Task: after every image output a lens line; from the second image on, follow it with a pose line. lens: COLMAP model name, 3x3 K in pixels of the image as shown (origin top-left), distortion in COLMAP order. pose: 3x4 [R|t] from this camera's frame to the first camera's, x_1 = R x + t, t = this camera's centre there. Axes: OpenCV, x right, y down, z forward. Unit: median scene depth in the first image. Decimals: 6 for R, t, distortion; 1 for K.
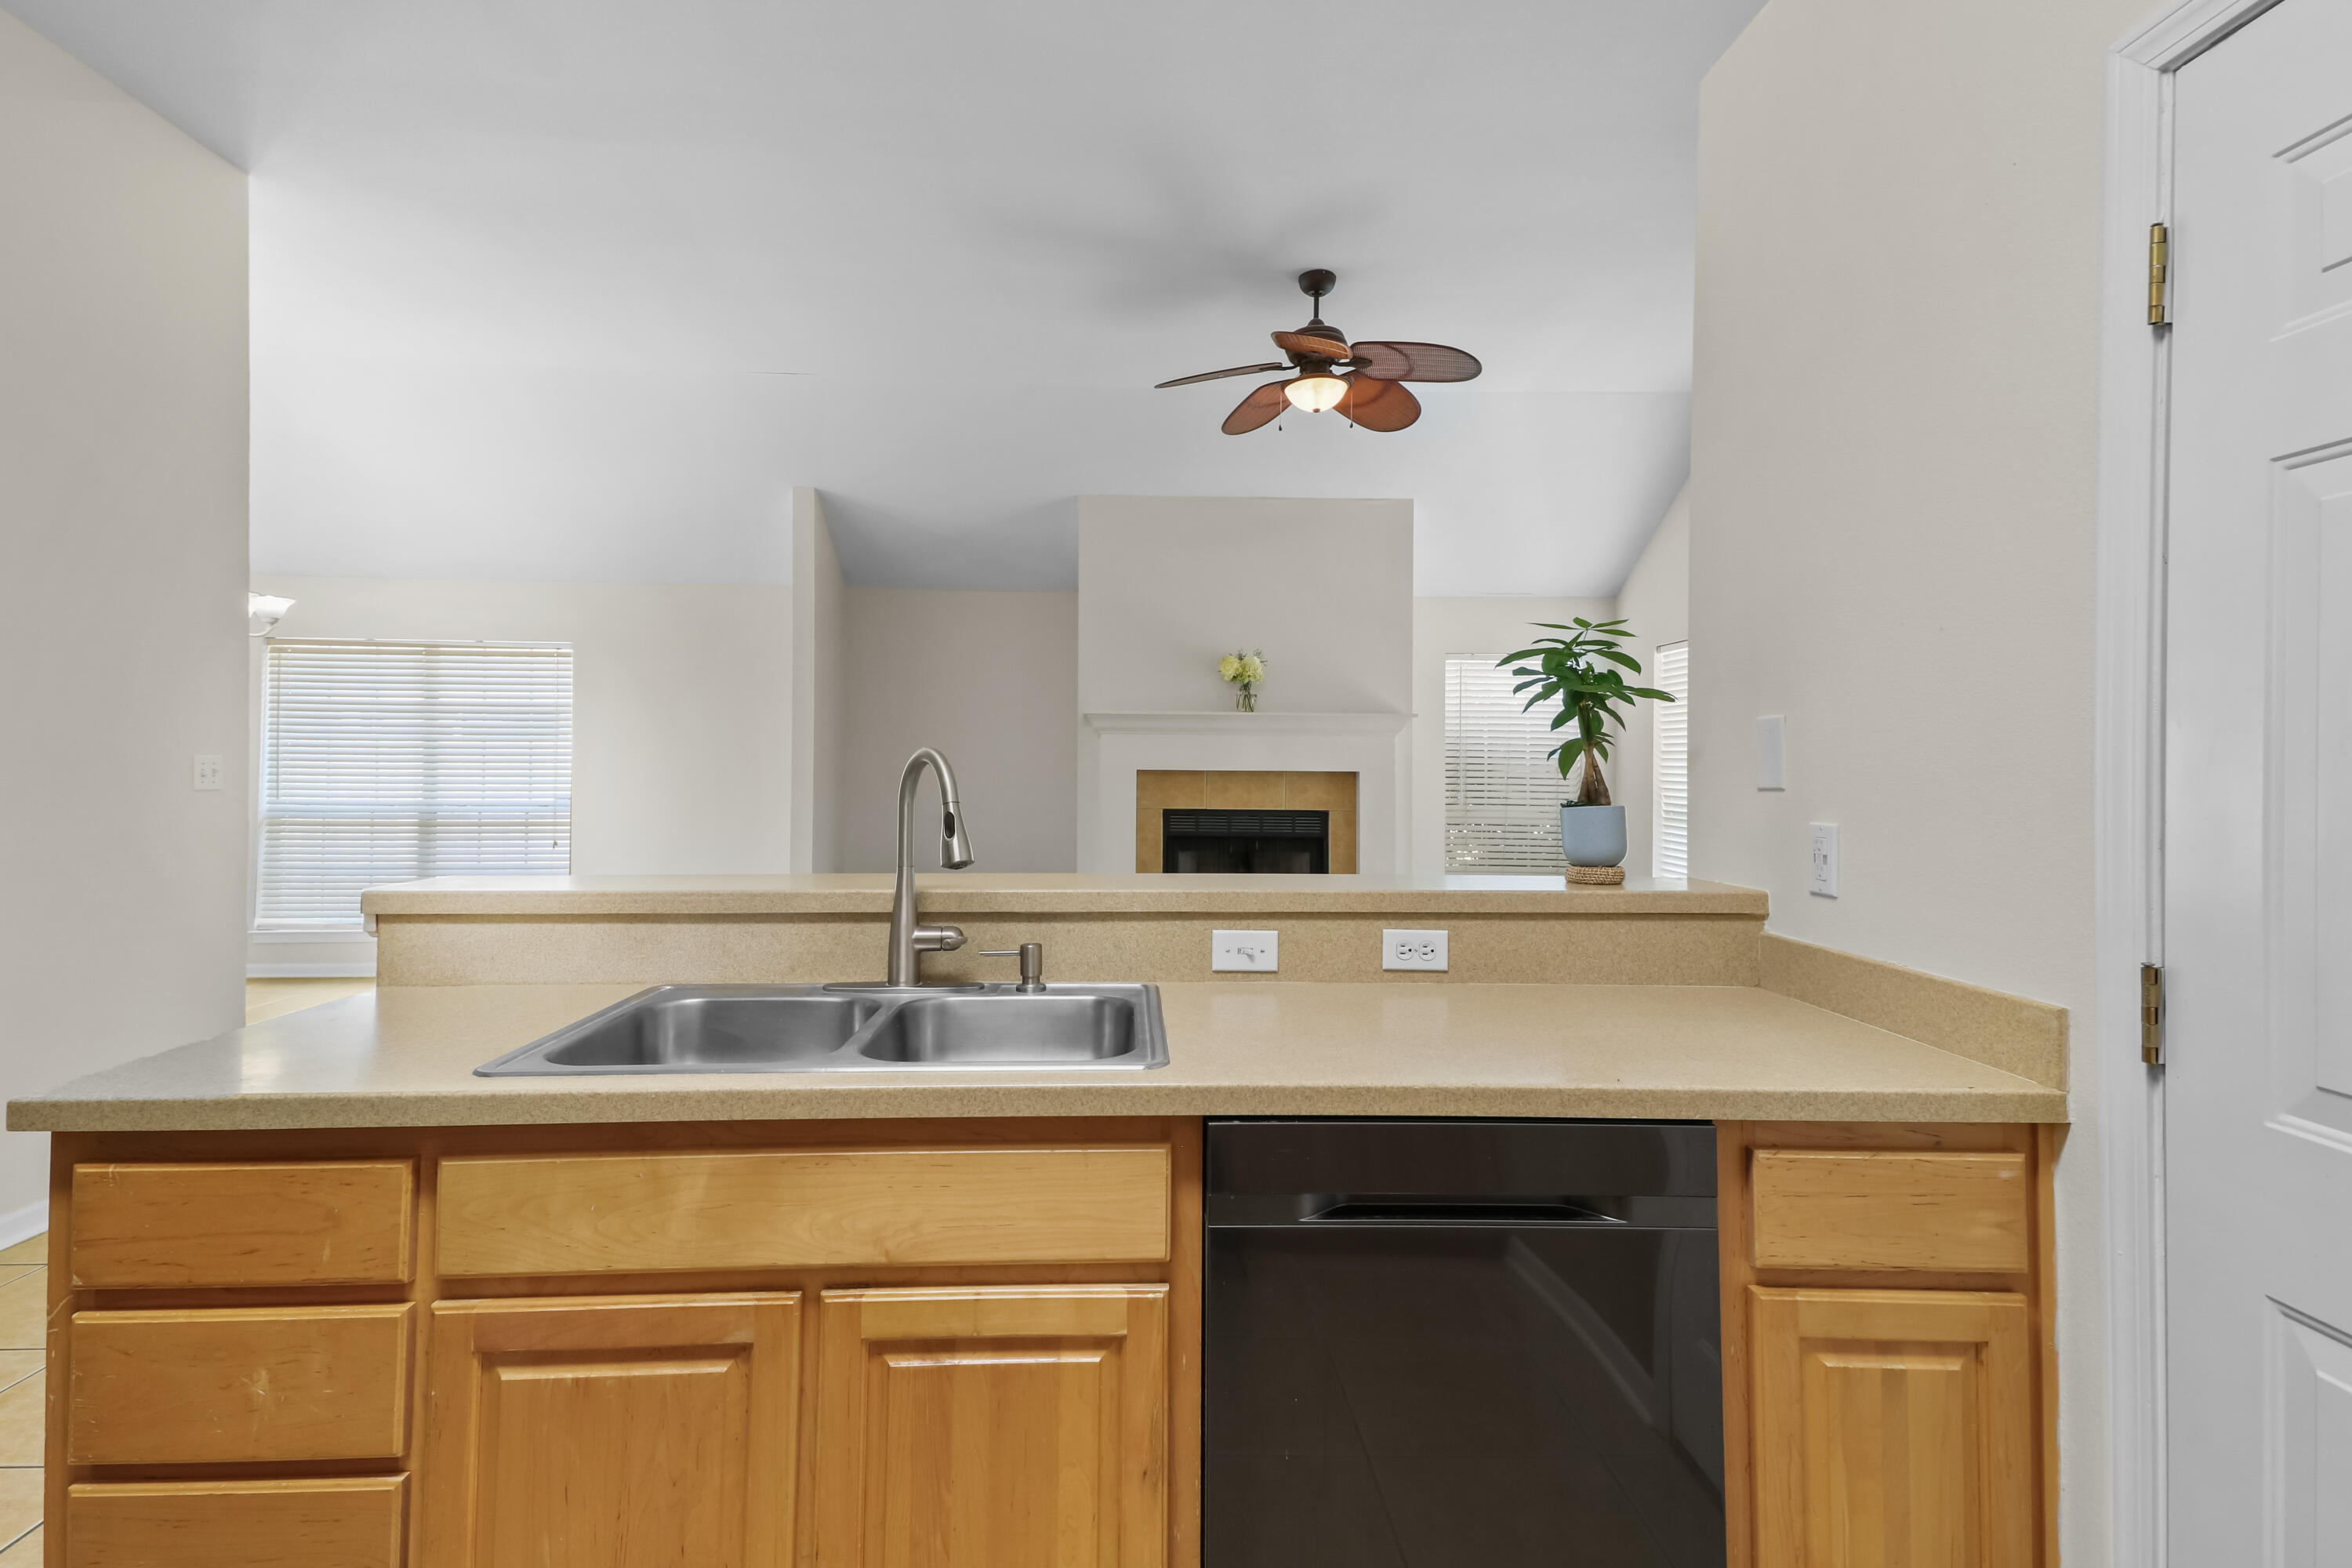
lens RADIAL K [[1177.2, 0, 1181.1], [0, 1177.2, 770.6], [0, 0, 1]] dist [0.033263, -0.006197]
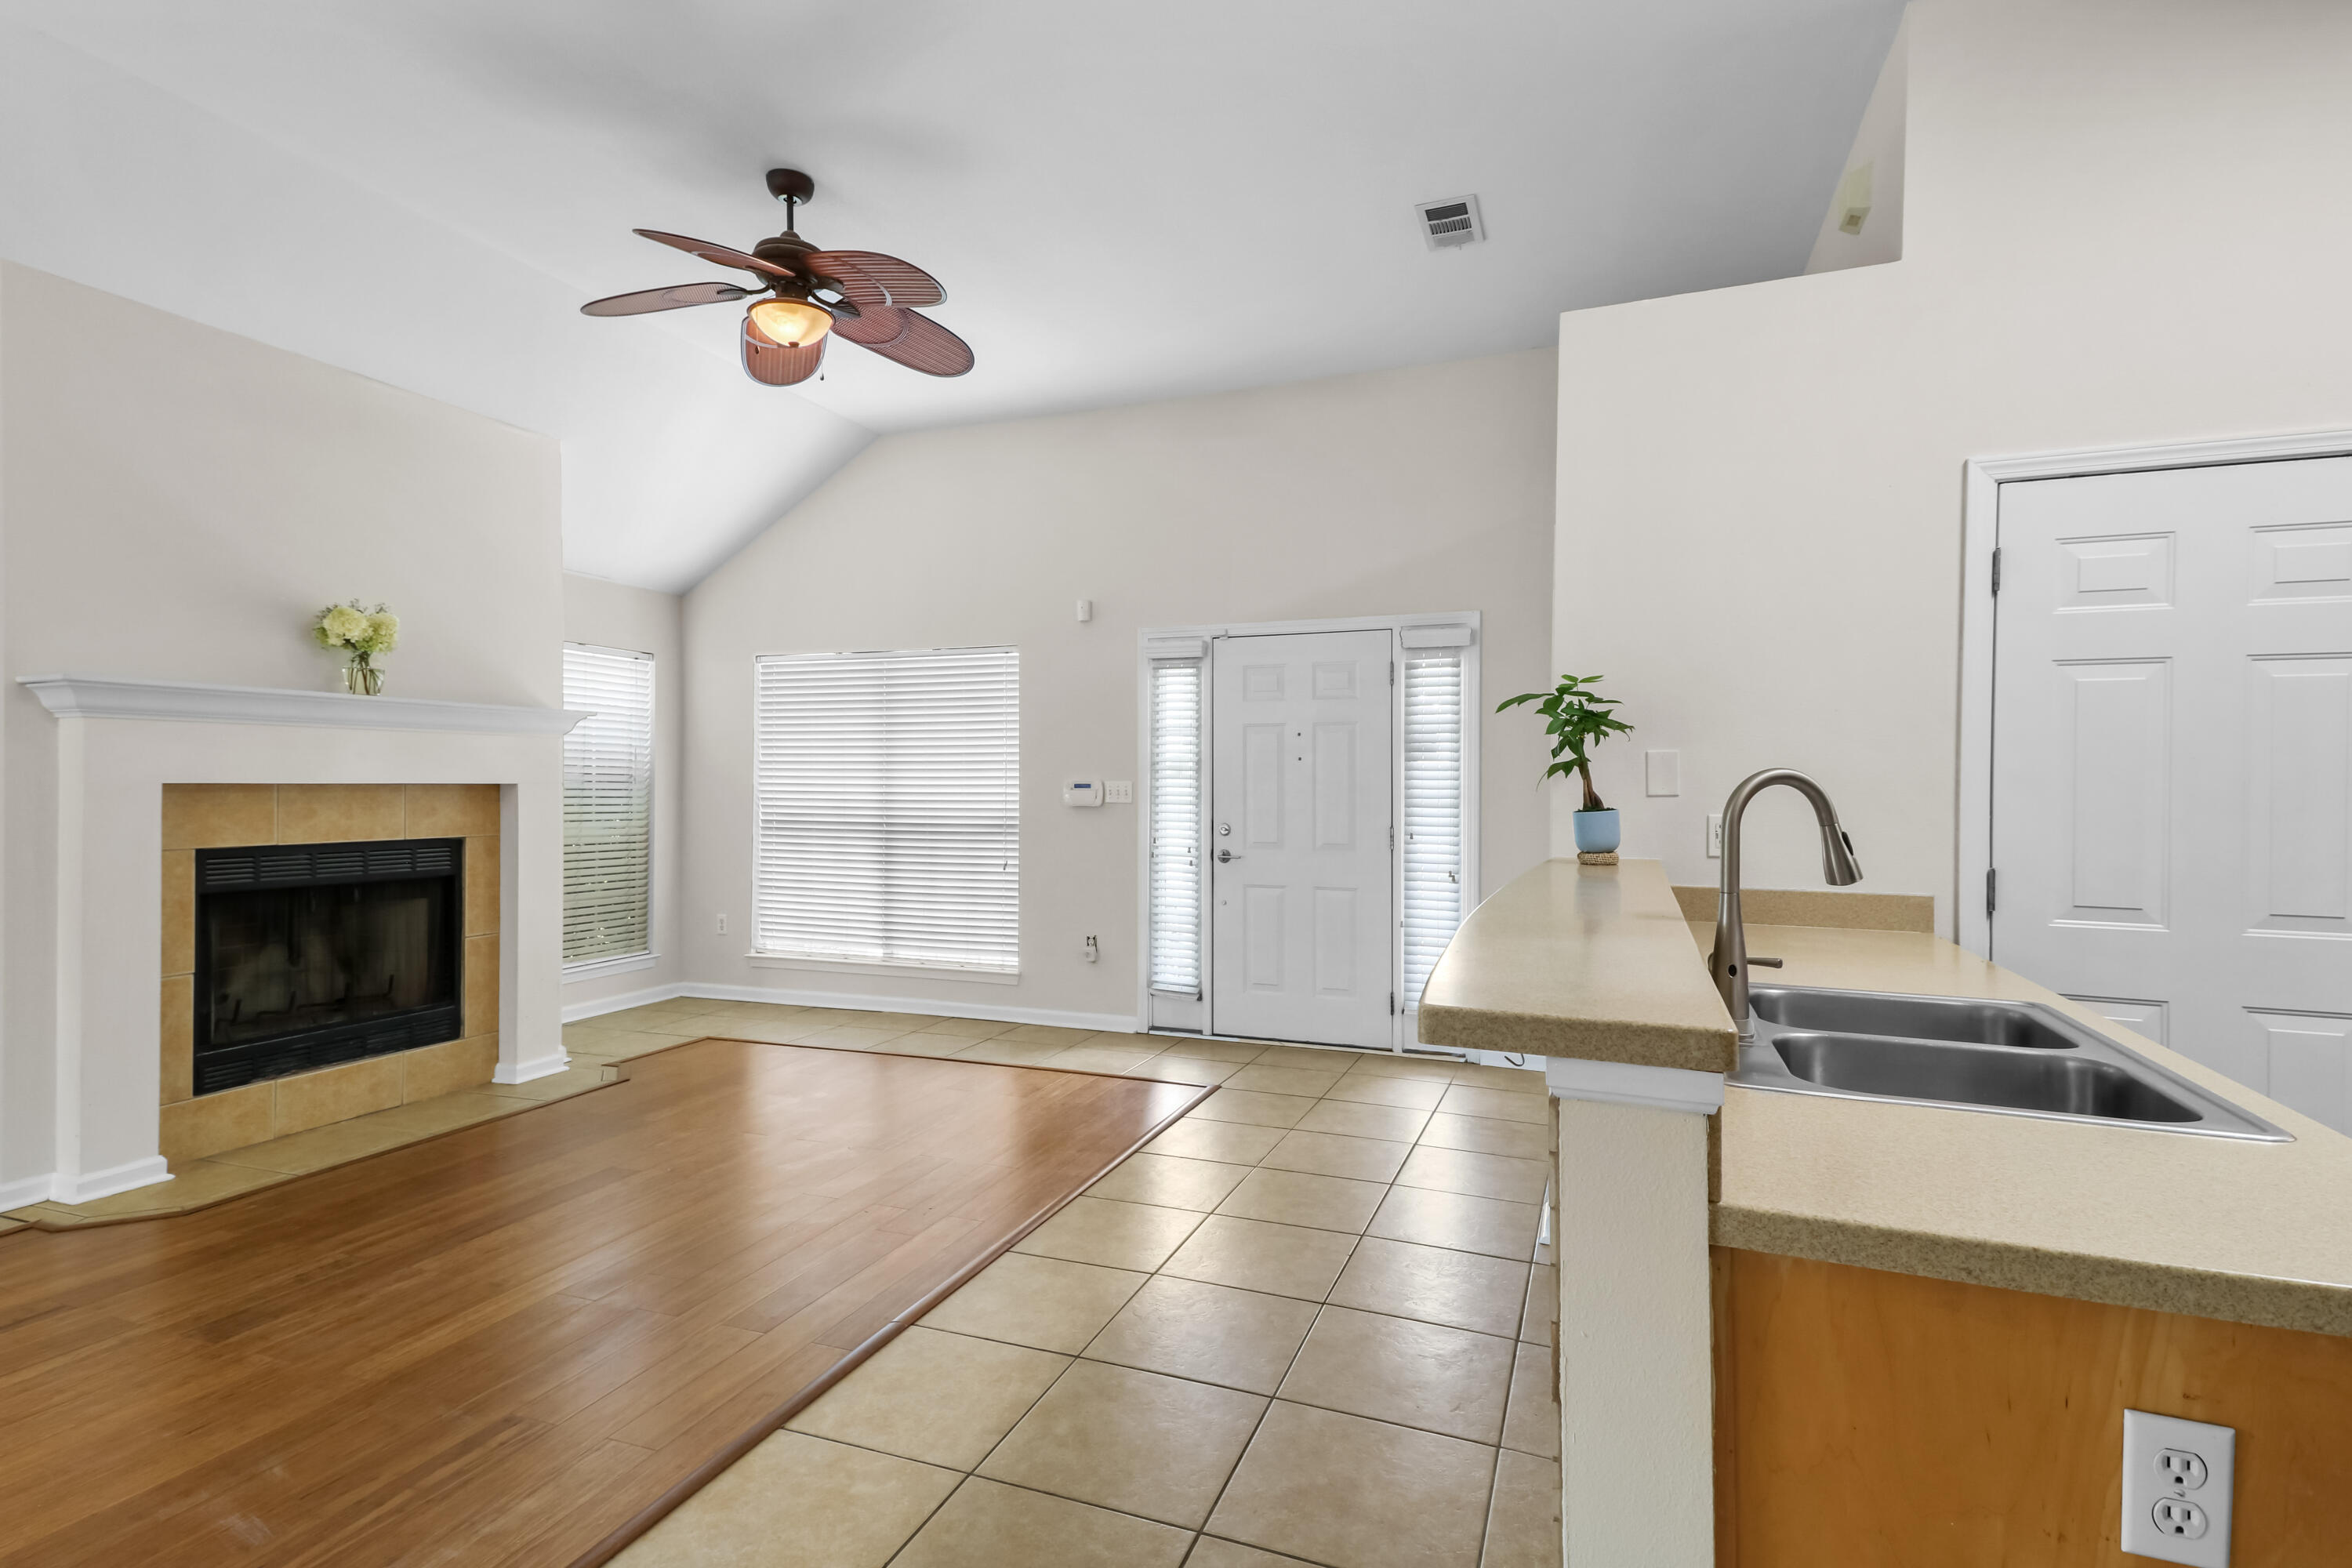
lens RADIAL K [[1177.2, 0, 1195.9], [0, 1177.2, 781.3], [0, 0, 1]] dist [0.033263, -0.006197]
pose [[0.386340, -0.006079, 0.922336, -0.380340], [0.000414, 0.999979, 0.006418, -0.005298], [-0.922356, -0.002098, 0.386335, 0.298195]]
